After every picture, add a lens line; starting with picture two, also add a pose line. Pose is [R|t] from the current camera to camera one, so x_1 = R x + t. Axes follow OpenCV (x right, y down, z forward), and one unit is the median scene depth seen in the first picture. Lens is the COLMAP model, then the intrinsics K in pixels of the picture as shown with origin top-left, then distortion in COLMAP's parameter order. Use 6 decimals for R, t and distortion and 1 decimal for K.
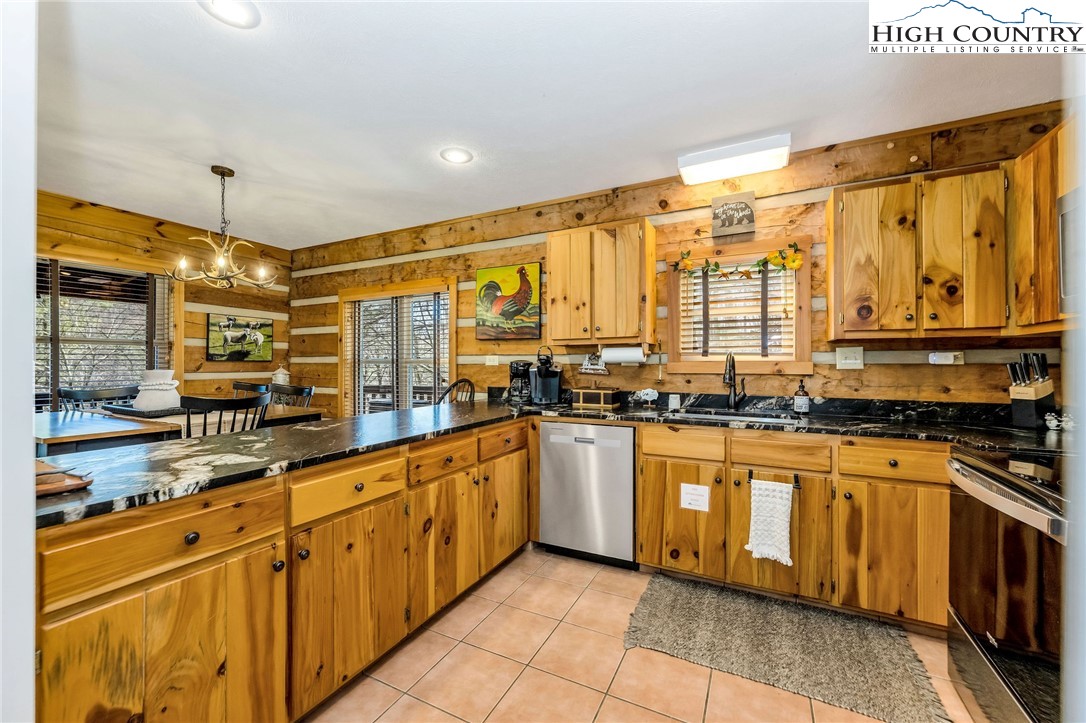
lens RADIAL K [[432.0, 0, 536.8], [0, 432.0, 360.9], [0, 0, 1]] dist [0.000825, -0.000662]
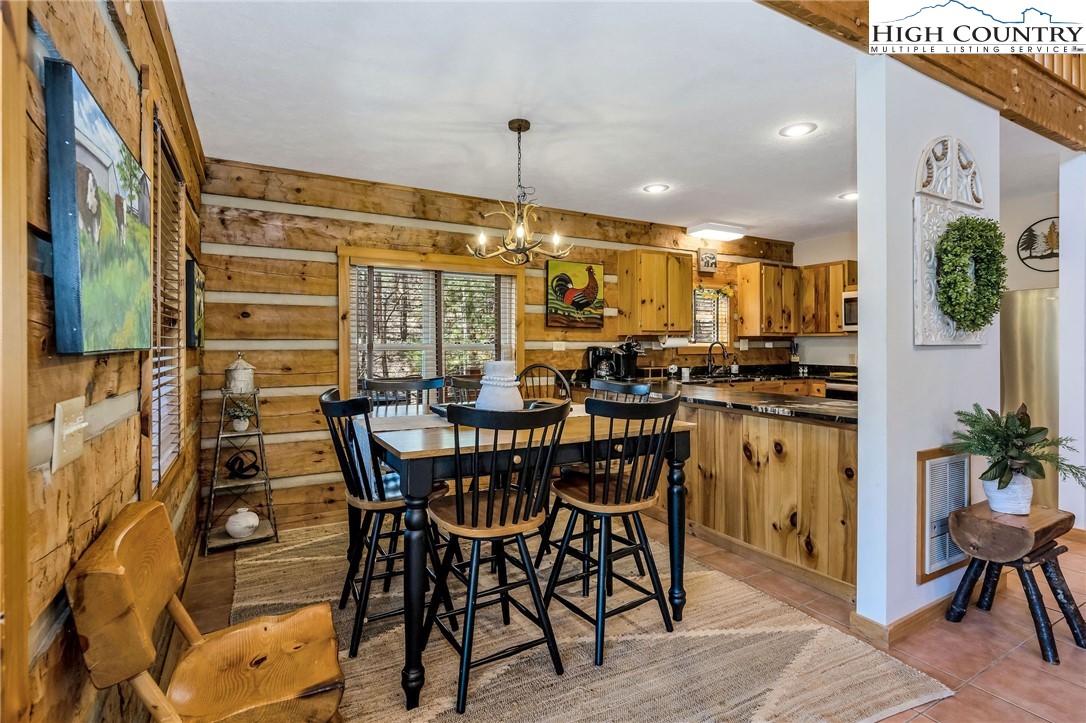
lens RADIAL K [[518.5, 0, 538.9], [0, 518.5, 344.3], [0, 0, 1]] dist [-0.005598, 0.002269]
pose [[0.549323, -0.001013, 0.835609, -1.573089], [-0.001857, 0.999995, 0.002432, -0.011008], [-0.835608, -0.002887, 0.549319, 0.420620]]
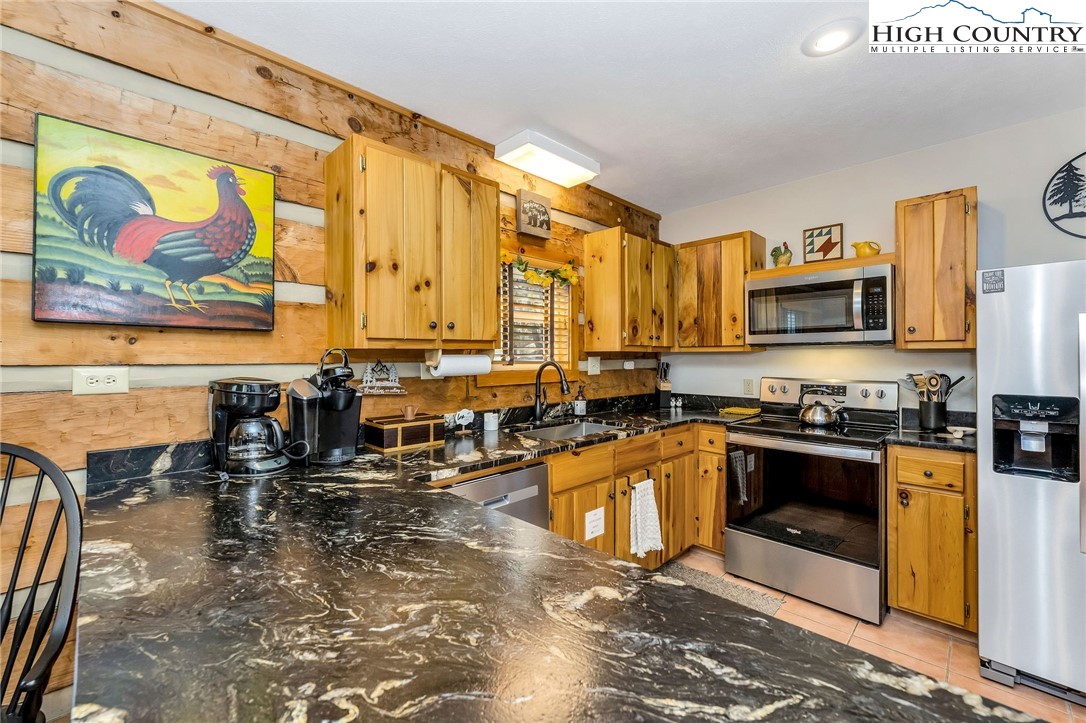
lens RADIAL K [[446.3, 0, 539.0], [0, 446.3, 356.7], [0, 0, 1]] dist [-0.000146, -0.000365]
pose [[0.299537, -0.001123, 0.954084, -0.460645], [-0.002391, 0.999995, 0.001927, -0.029841], [-0.954082, -0.002859, 0.299533, 0.677387]]
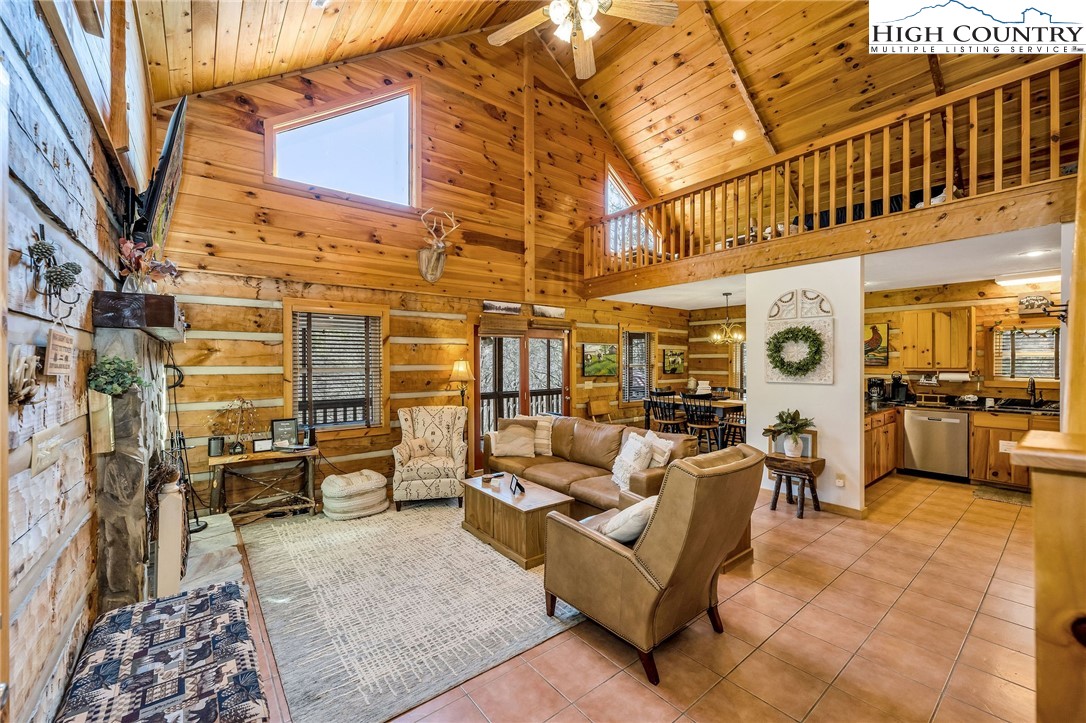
lens RADIAL K [[432.0, 0, 541.5], [0, 432.0, 363.0], [0, 0, 1]] dist [0.000825, -0.000662]
pose [[0.914137, -0.000029, -0.405405, -0.705996], [0.004515, 0.999939, 0.010109, -0.104052], [0.405380, -0.011072, 0.914081, -1.511284]]
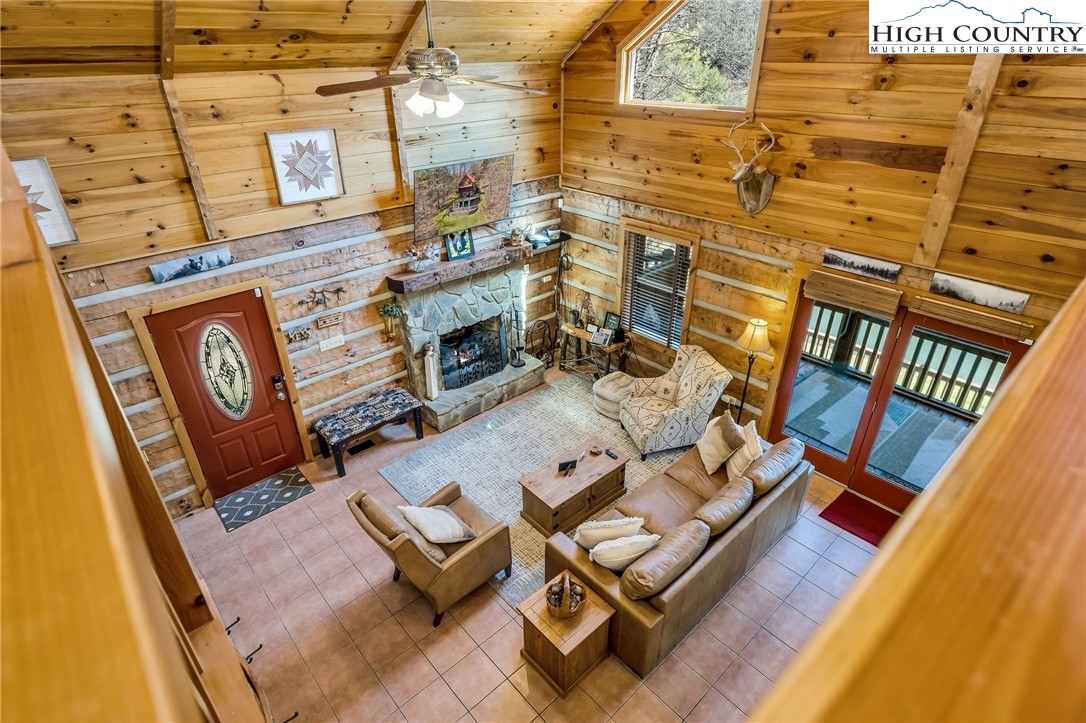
lens RADIAL K [[565.4, 0, 540.7], [0, 565.4, 360.7], [0, 0, 1]] dist [-0.003607, 0.001458]
pose [[-0.342592, 0.460630, -0.818811, 0.093309], [0.015250, 0.874165, 0.485389, -0.933398], [0.939360, 0.153804, -0.306507, 0.012978]]
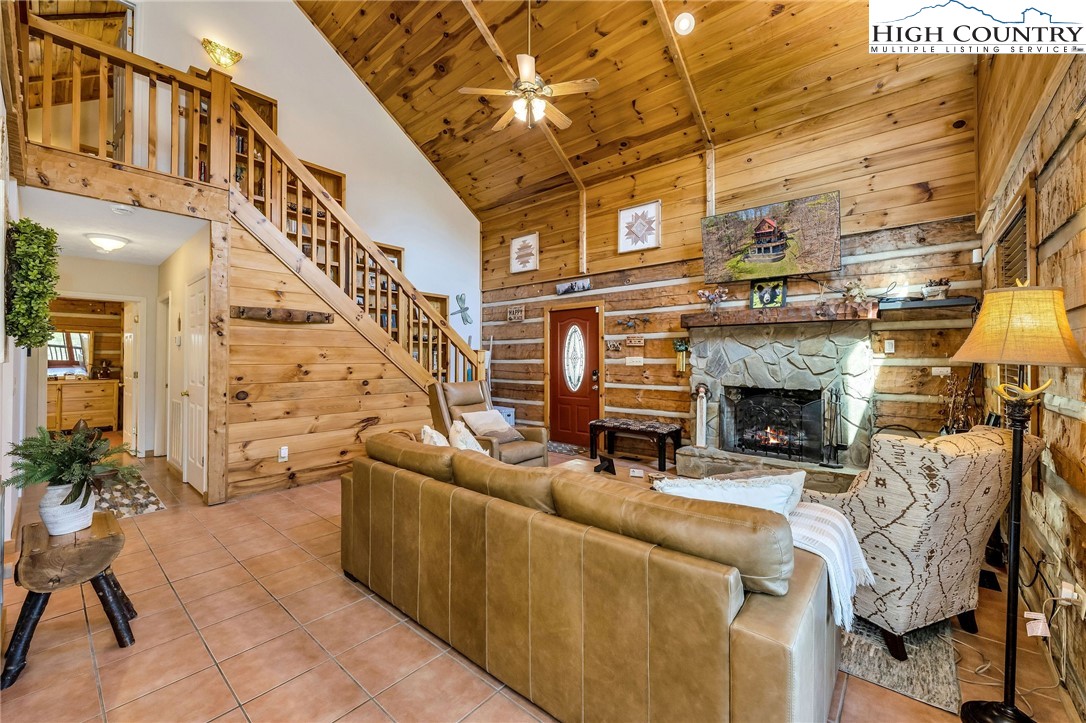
lens RADIAL K [[432.0, 0, 538.4], [0, 432.0, 354.4], [0, 0, 1]] dist [0.000825, -0.000662]
pose [[-0.973237, 0.003692, 0.229772, -1.367616], [0.000147, 0.999881, -0.015447, -0.015924], [-0.229802, -0.015000, -0.973122, 0.733738]]
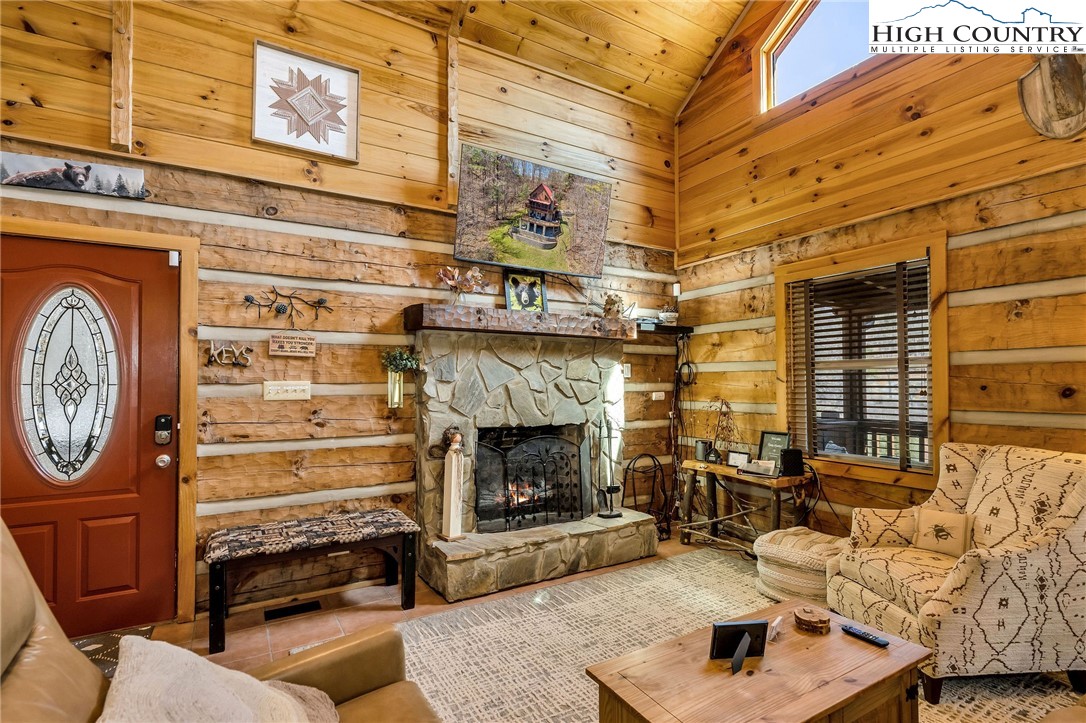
lens RADIAL K [[518.5, 0, 538.1], [0, 518.5, 373.6], [0, 0, 1]] dist [-0.005598, 0.002269]
pose [[-0.522527, -0.013606, -0.852514, -0.685535], [0.008600, 0.999738, -0.021227, -0.023233], [0.852580, -0.018423, -0.522273, -0.302701]]
